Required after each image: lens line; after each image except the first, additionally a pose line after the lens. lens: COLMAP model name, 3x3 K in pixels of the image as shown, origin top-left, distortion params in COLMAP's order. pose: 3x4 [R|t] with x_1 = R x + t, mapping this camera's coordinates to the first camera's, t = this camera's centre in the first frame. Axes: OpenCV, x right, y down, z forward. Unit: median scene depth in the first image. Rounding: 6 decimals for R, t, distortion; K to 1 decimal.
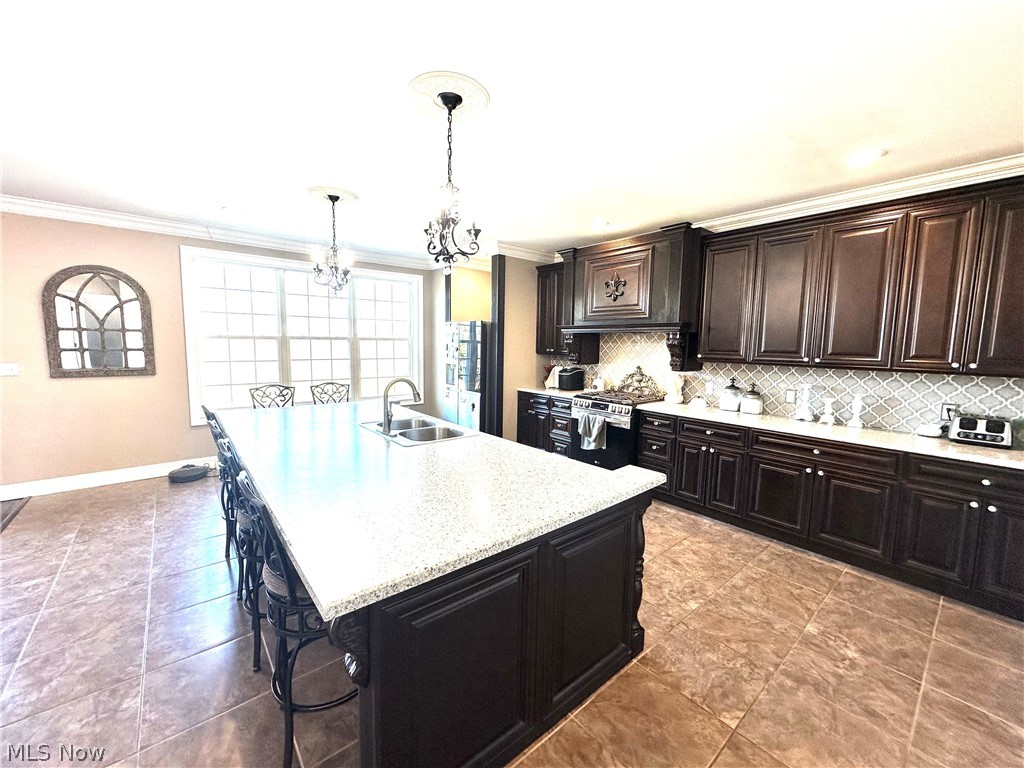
lens RADIAL K [[404.0, 0, 512.0], [0, 404.0, 384.0], [0, 0, 1]] dist [-0.002336, 0.000094]
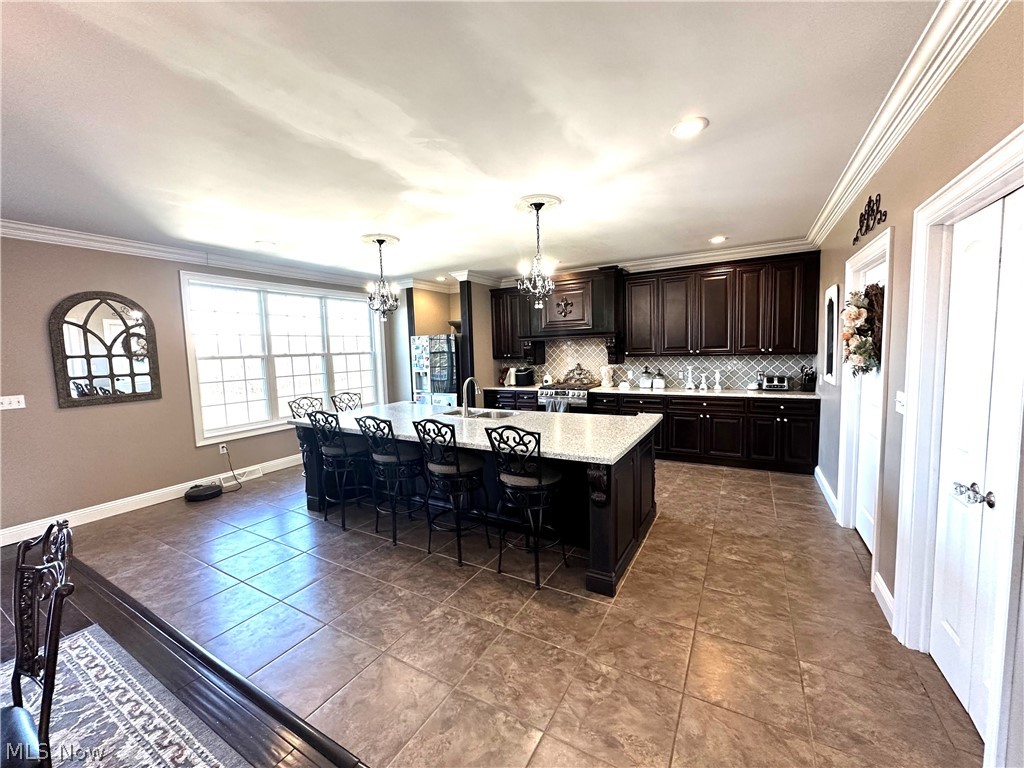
lens RADIAL K [[404.0, 0, 512.0], [0, 404.0, 384.0], [0, 0, 1]] dist [-0.002336, 0.000094]
pose [[0.939383, -0.073746, 0.334844, -0.439448], [0.080824, 0.996702, -0.007232, 0.020993], [-0.333206, 0.033857, 0.942246, -0.262805]]
